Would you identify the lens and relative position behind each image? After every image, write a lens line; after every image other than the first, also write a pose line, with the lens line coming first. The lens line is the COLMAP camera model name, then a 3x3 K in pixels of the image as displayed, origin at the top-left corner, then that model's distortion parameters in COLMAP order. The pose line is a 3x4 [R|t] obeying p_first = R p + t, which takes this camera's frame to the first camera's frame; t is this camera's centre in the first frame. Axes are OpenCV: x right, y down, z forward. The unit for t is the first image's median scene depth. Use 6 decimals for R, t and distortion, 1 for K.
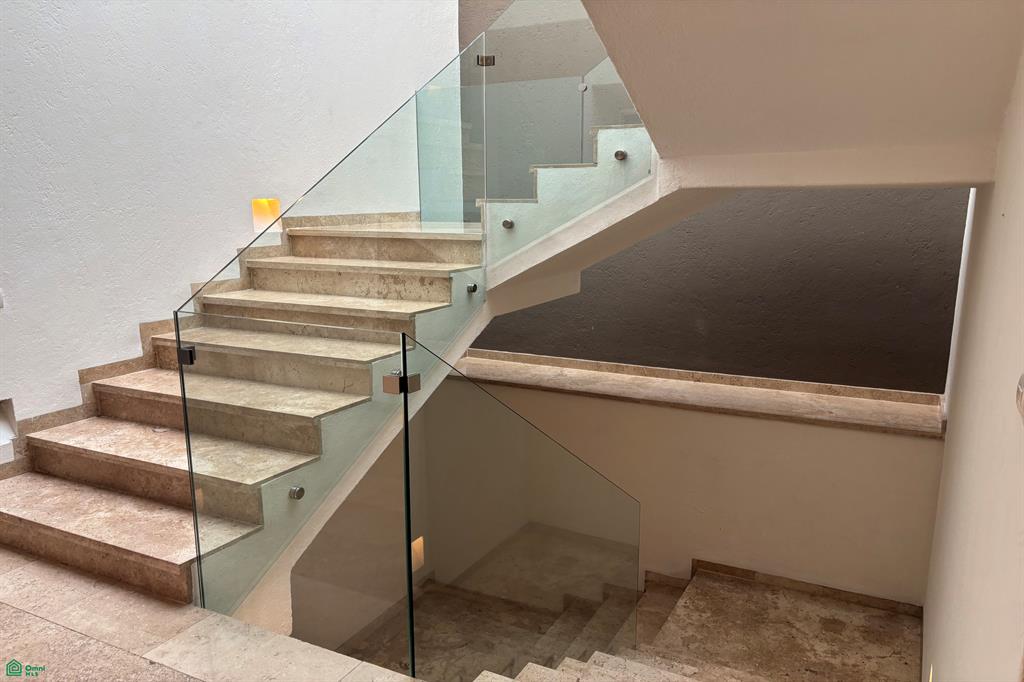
lens RADIAL K [[775.9, 0, 513.4], [0, 775.9, 354.7], [0, 0, 1]] dist [0.012918, 0.002937]
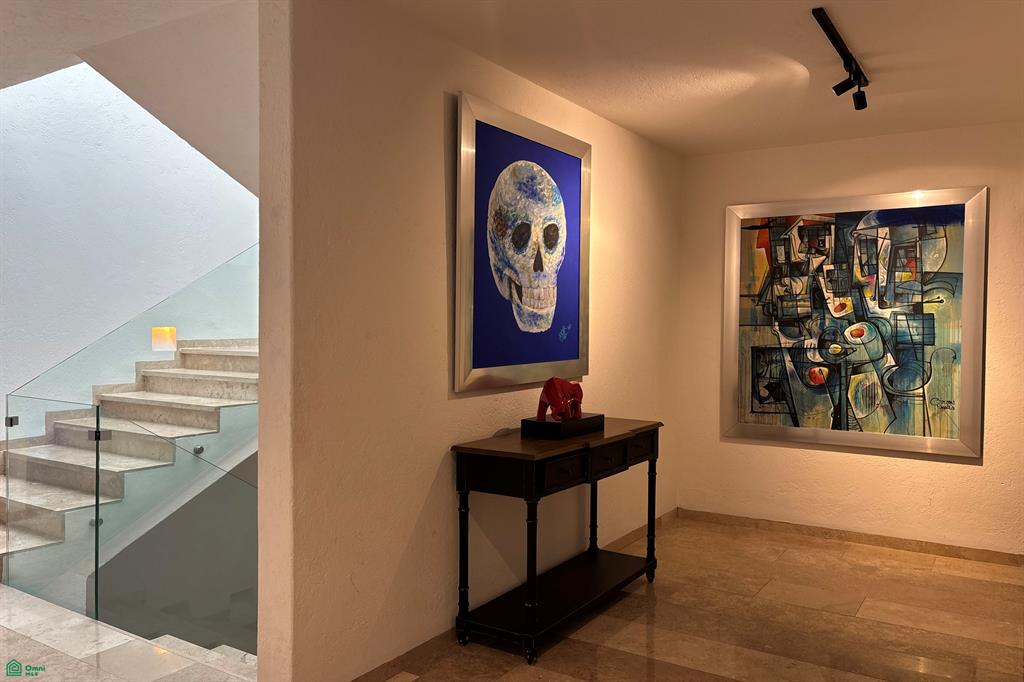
lens RADIAL K [[775.9, 0, 513.4], [0, 775.9, 354.7], [0, 0, 1]] dist [0.012918, 0.002937]
pose [[0.995661, 0.013111, -0.092128, 0.477209], [-0.027672, 0.986955, -0.158600, 0.056143], [0.088846, 0.160461, 0.983035, -0.329962]]
